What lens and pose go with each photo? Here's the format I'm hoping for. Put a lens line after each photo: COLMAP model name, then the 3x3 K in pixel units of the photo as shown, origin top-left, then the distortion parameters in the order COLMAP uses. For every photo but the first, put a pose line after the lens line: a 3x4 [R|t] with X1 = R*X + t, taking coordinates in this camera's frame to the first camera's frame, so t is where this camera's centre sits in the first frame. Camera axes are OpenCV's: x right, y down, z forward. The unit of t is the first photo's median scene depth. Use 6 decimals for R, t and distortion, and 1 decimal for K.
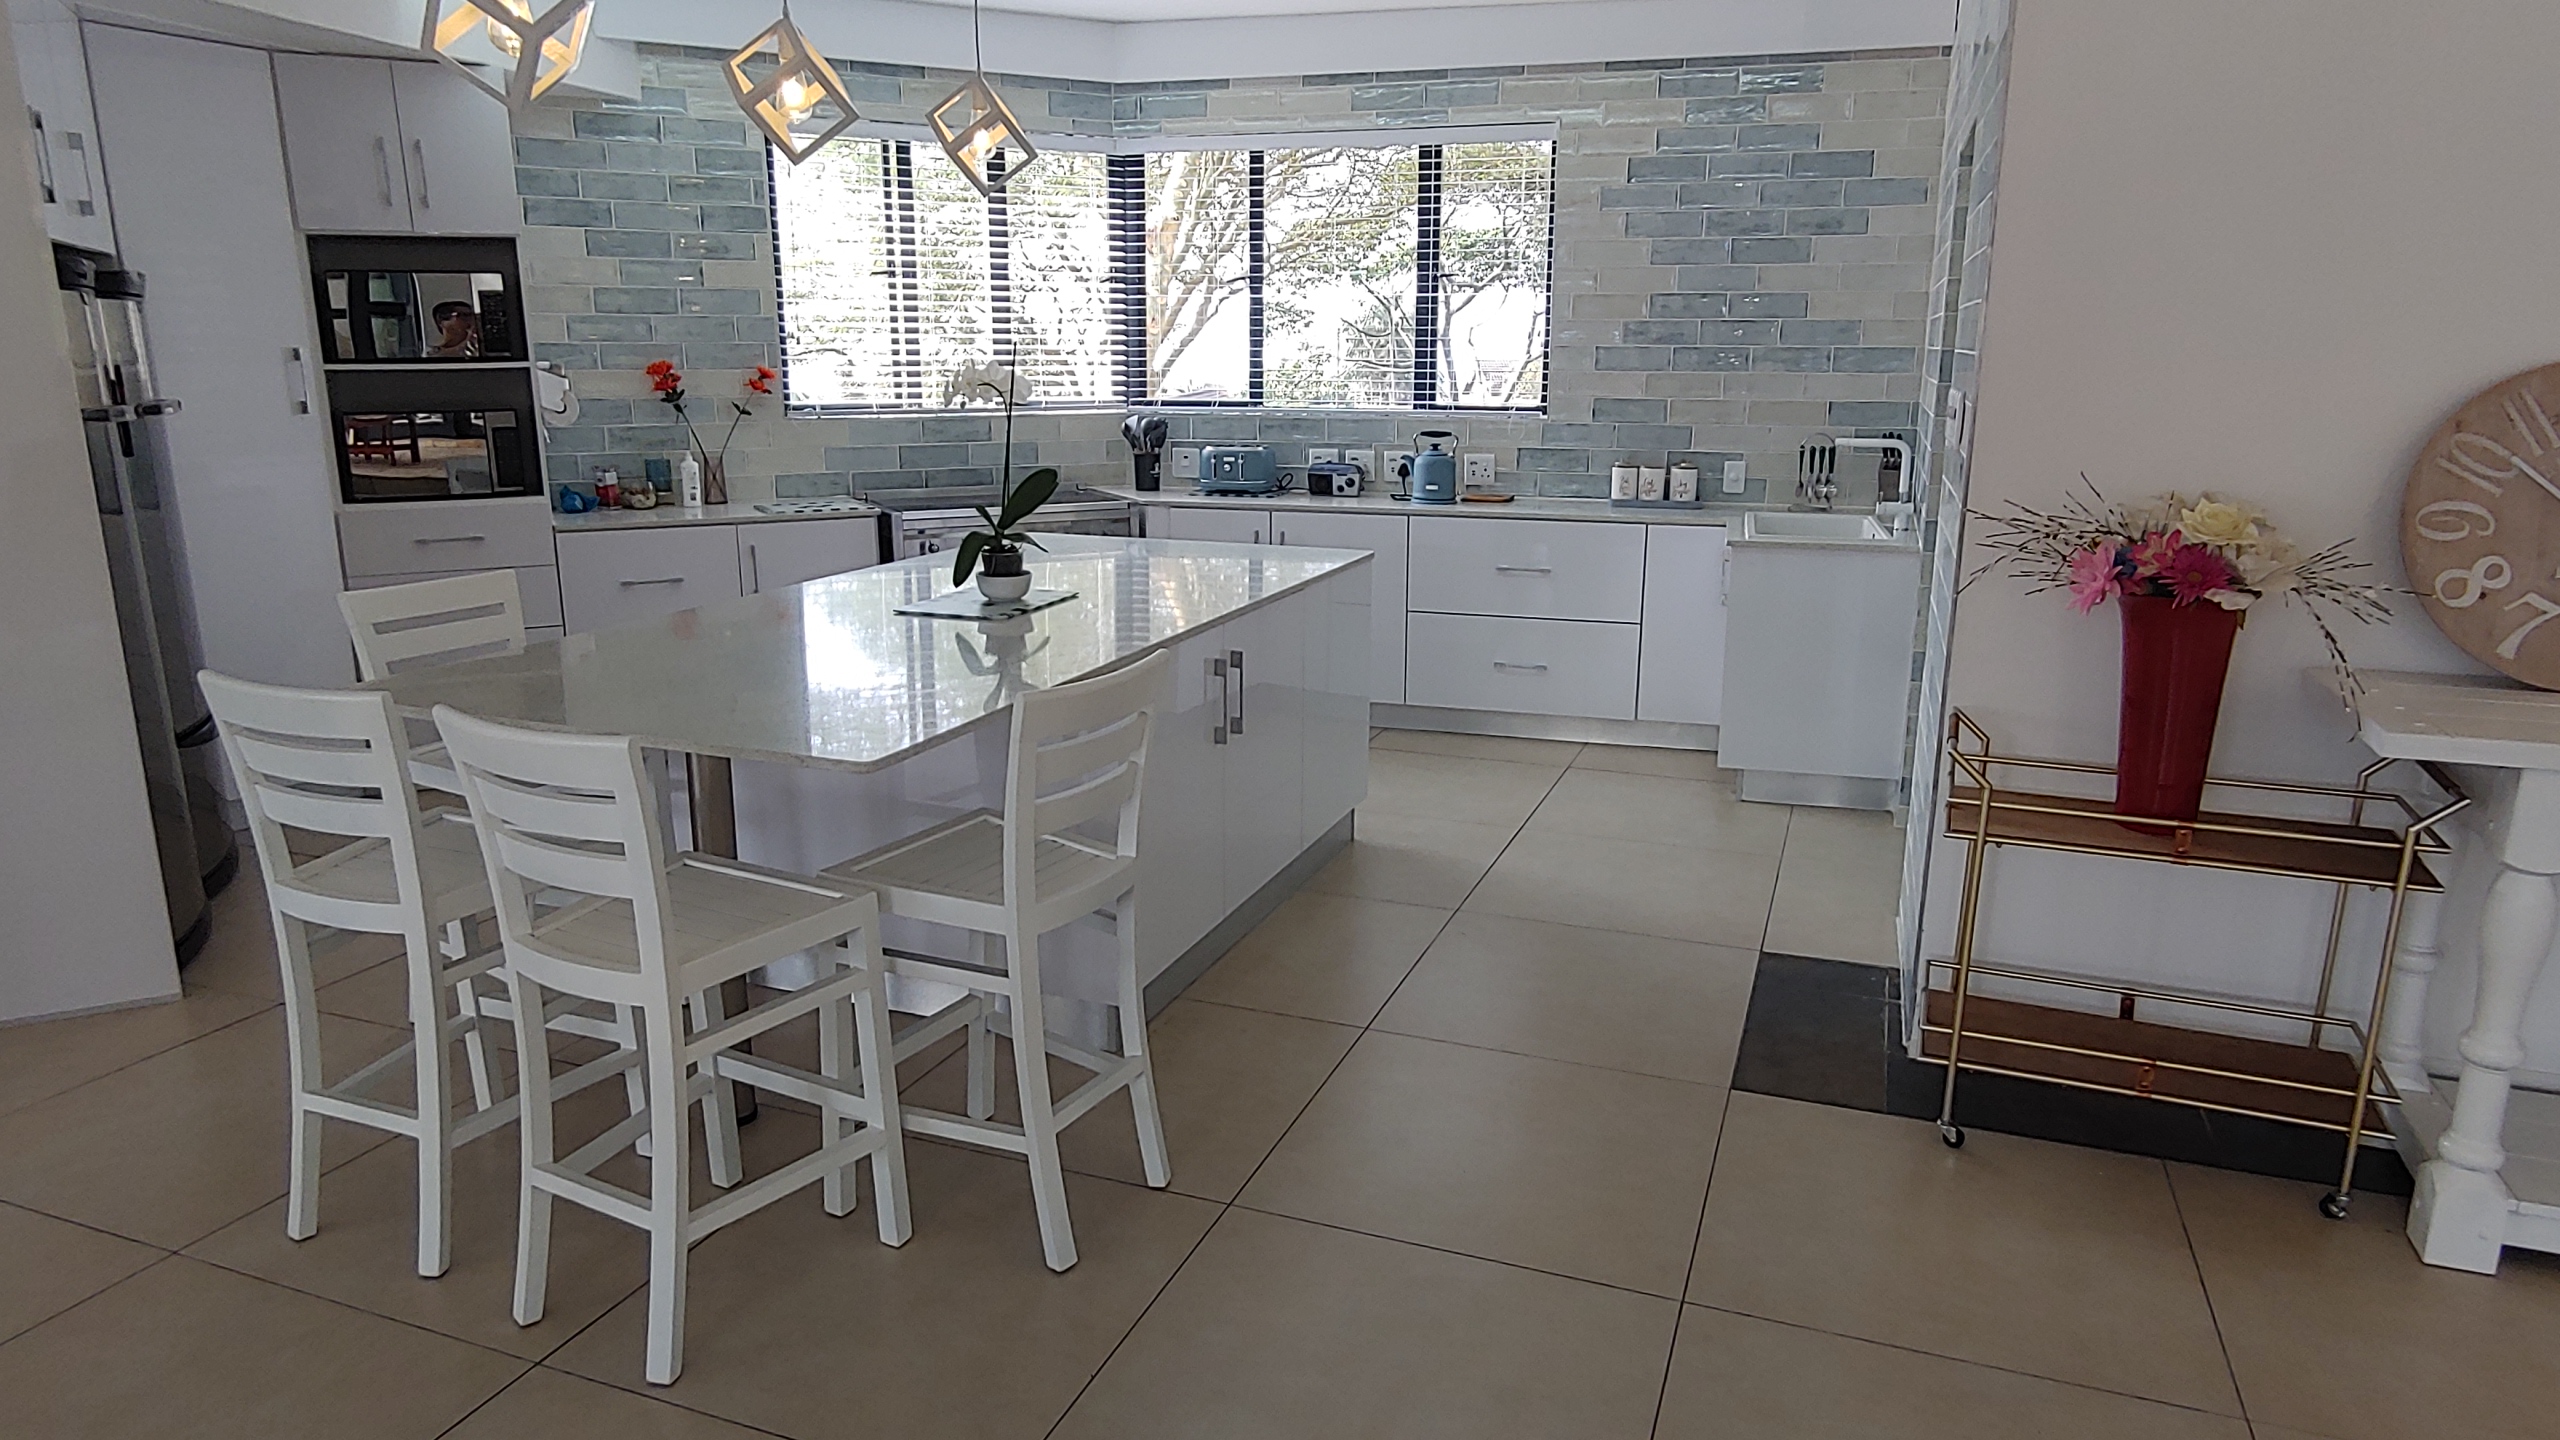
lens RADIAL K [[1581.3, 0, 1278.4], [0, 1581.3, 727.2], [0, 0, 1]] dist [-0.000940, -0.001860]
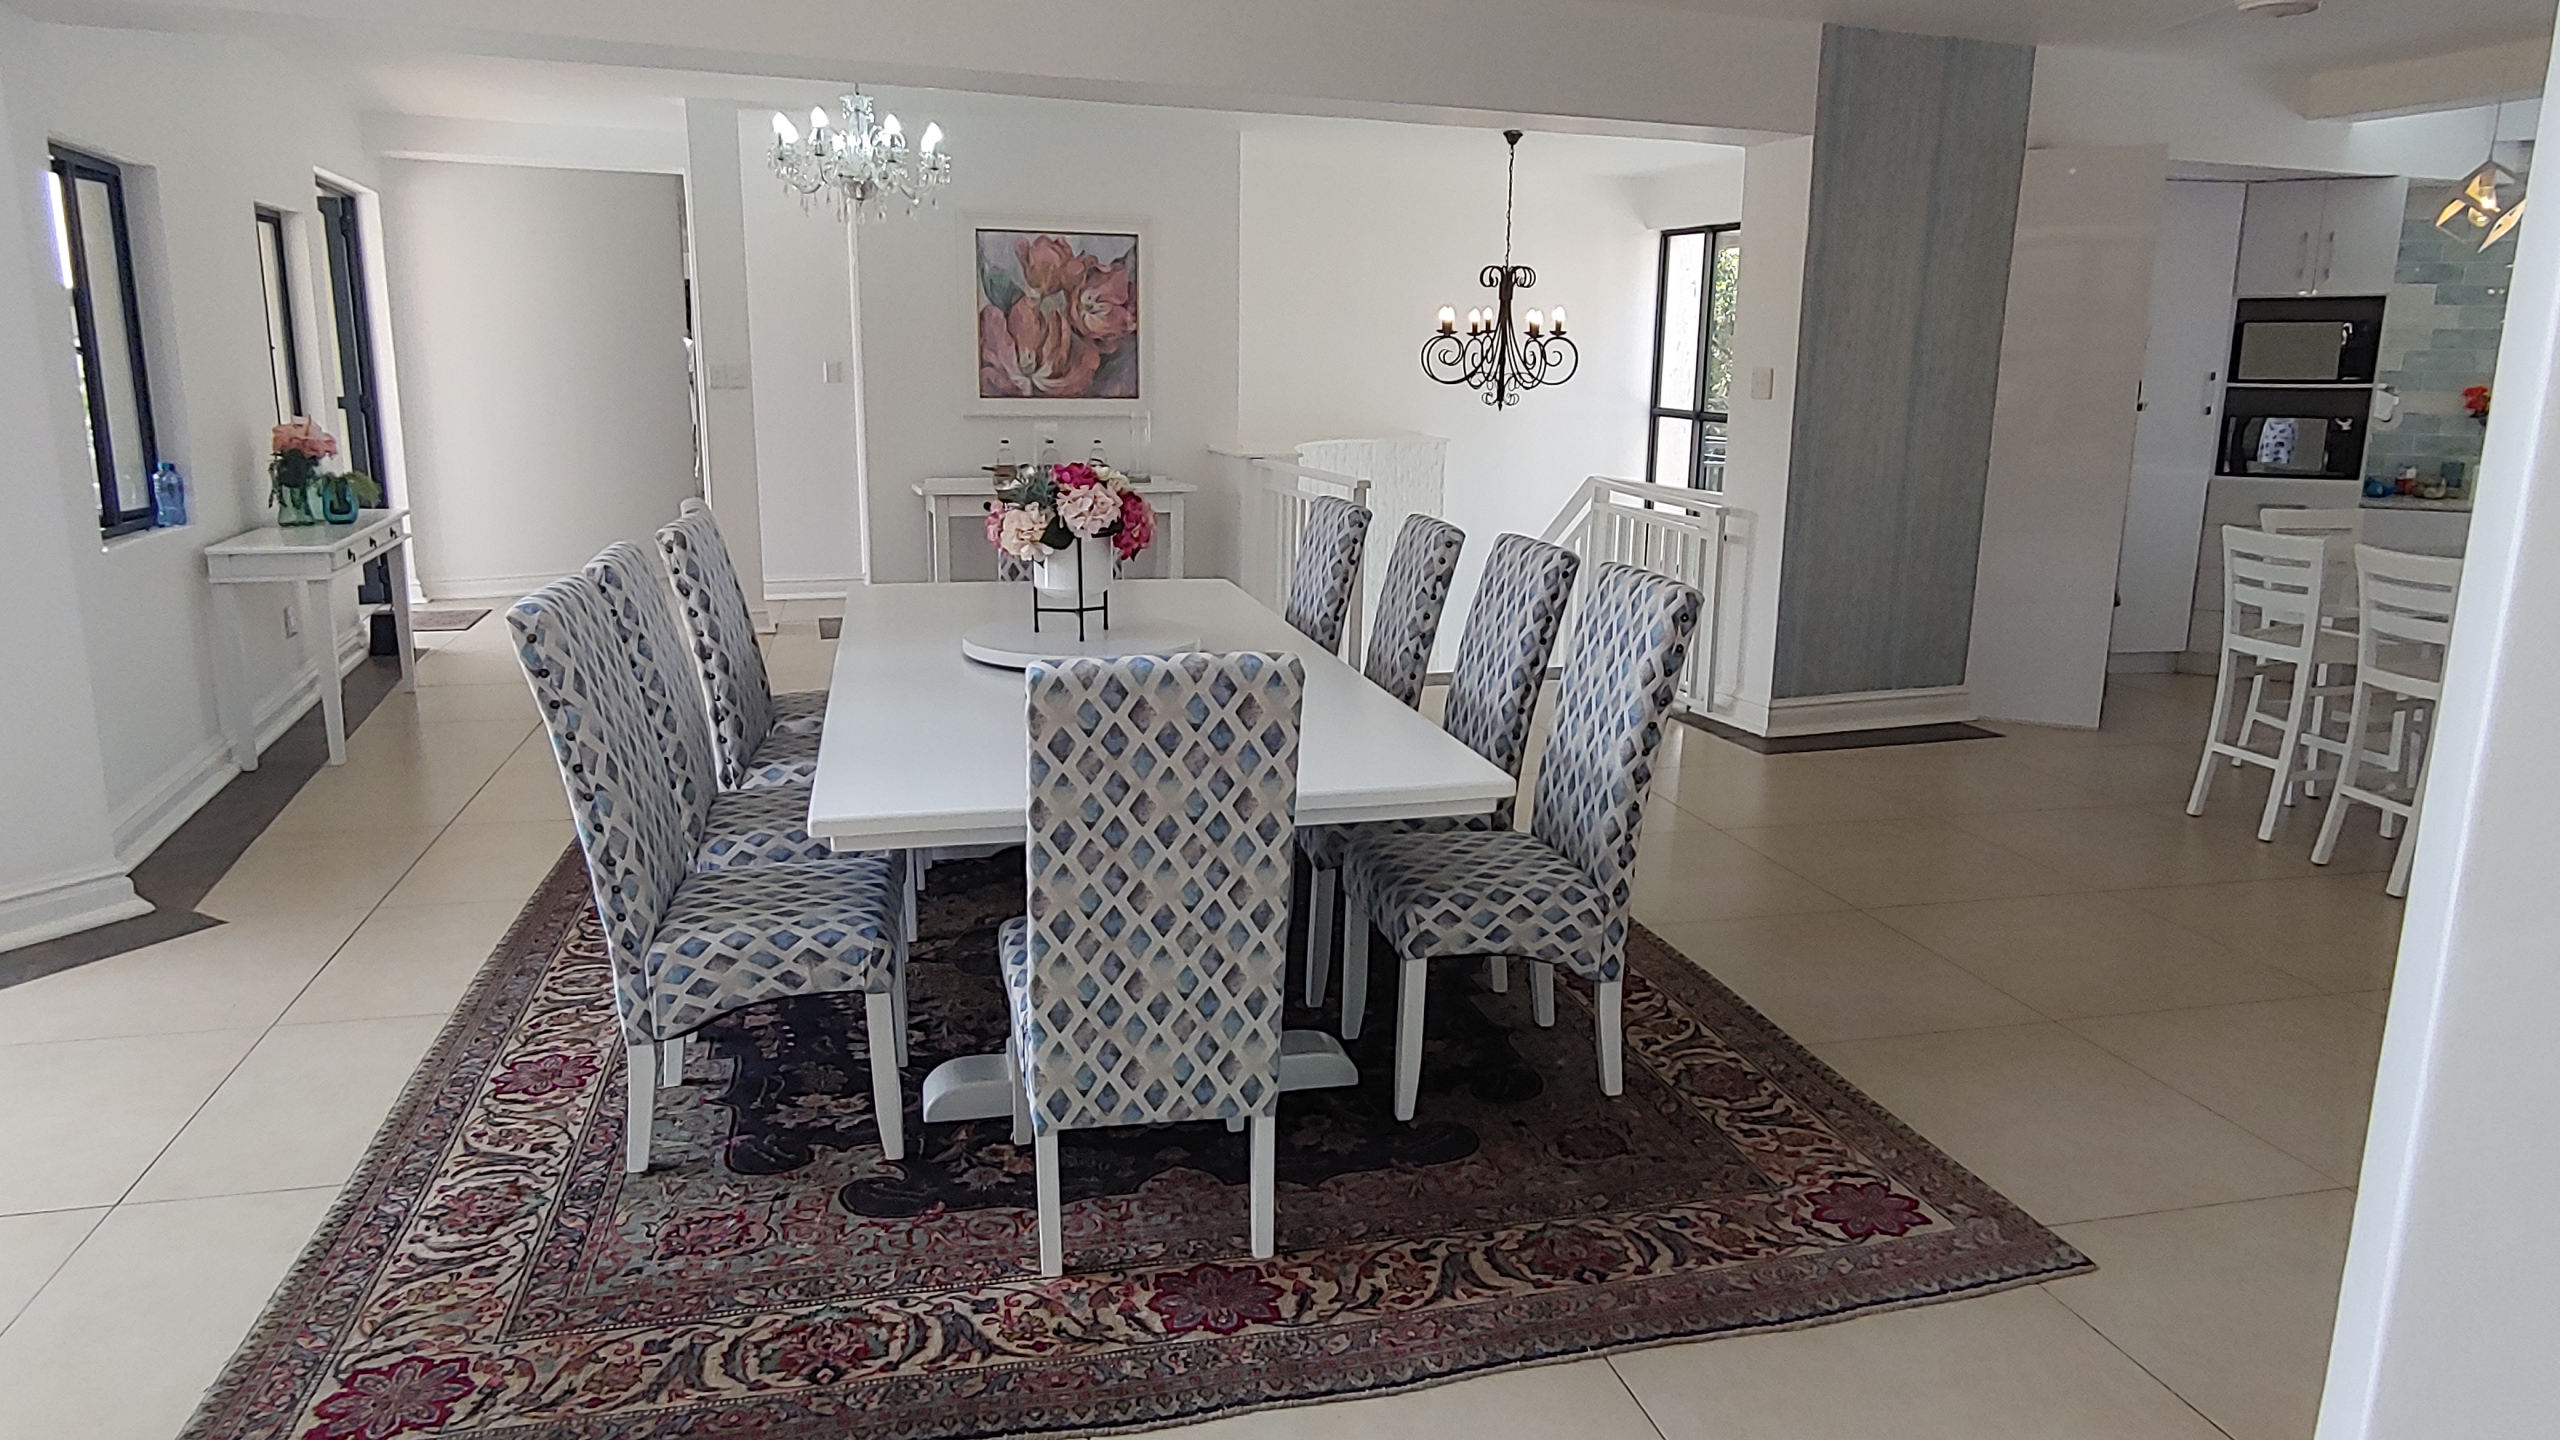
lens RADIAL K [[1581.3, 0, 1284.3], [0, 1581.3, 712.8], [0, 0, 1]] dist [-0.000940, -0.001860]
pose [[0.564461, 0.183139, -0.804887, 0.151412], [-0.204243, 0.975745, 0.078781, 0.132937], [0.799793, 0.119924, 0.588175, -0.531087]]
